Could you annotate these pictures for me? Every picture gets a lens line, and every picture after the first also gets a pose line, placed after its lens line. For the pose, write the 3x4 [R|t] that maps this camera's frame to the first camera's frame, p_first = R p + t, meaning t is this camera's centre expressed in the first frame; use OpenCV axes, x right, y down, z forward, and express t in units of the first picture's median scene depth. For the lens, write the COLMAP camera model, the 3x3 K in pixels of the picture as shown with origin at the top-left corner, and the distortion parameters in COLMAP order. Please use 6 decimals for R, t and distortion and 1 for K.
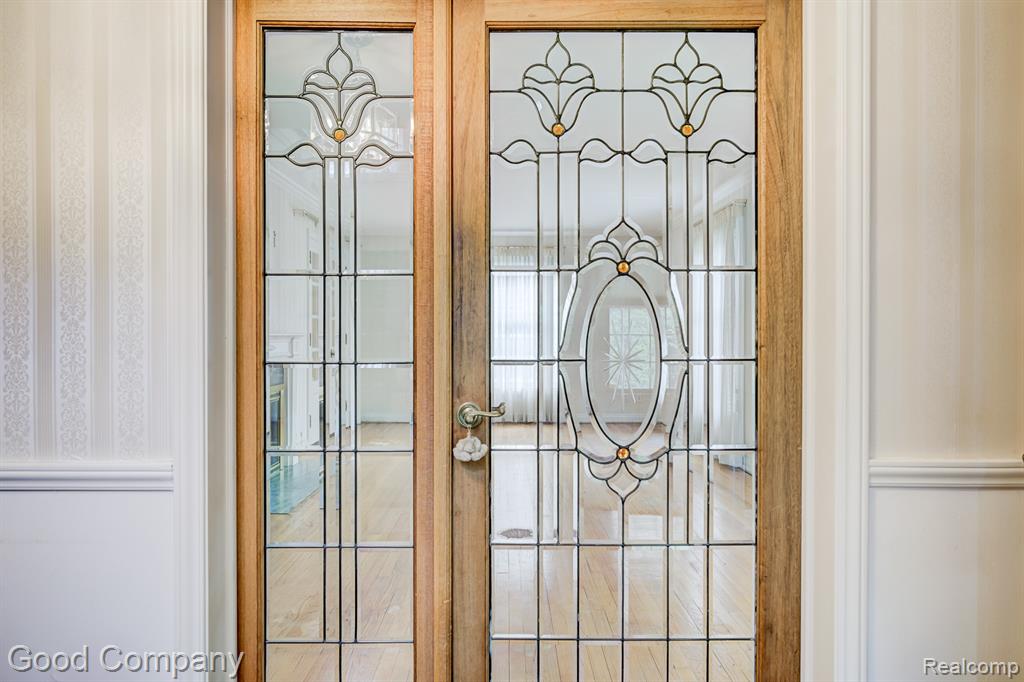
lens RADIAL K [[569.6, 0, 513.1], [0, 569.6, 347.9], [0, 0, 1]] dist [-0.020102, 0.000521]
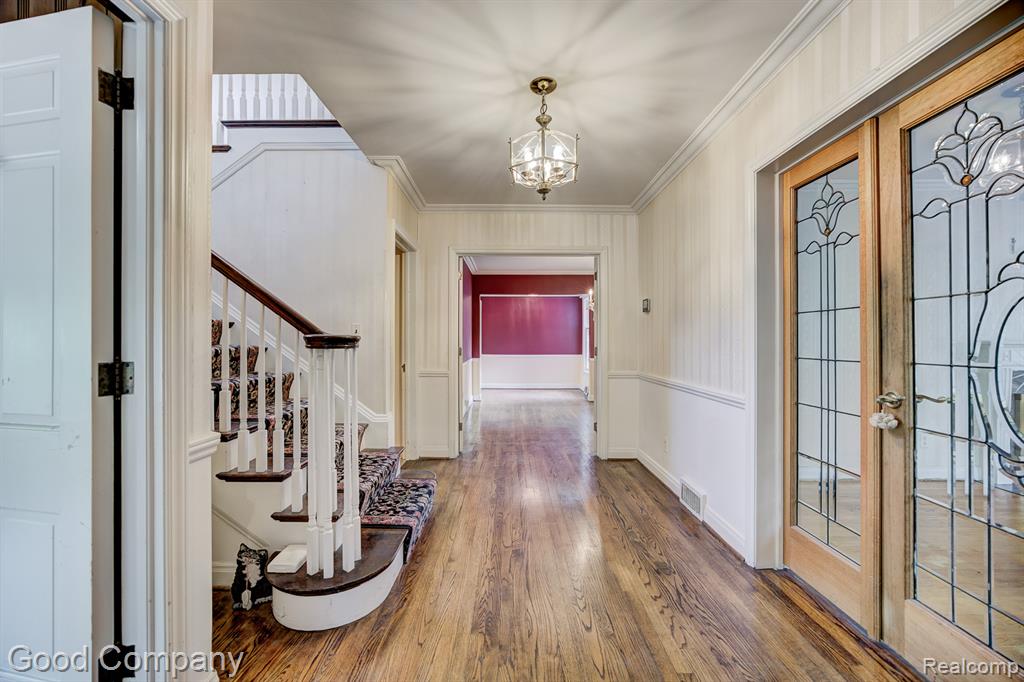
lens RADIAL K [[415.8, 0, 512.0], [0, 415.8, 341.0], [0, 0, 1]] dist [-0.000028, -0.000016]
pose [[-0.008967, 0.002918, -0.999956, 1.012953], [-0.007882, 0.999964, 0.002989, -0.028714], [0.999929, 0.007908, -0.008943, 0.021689]]
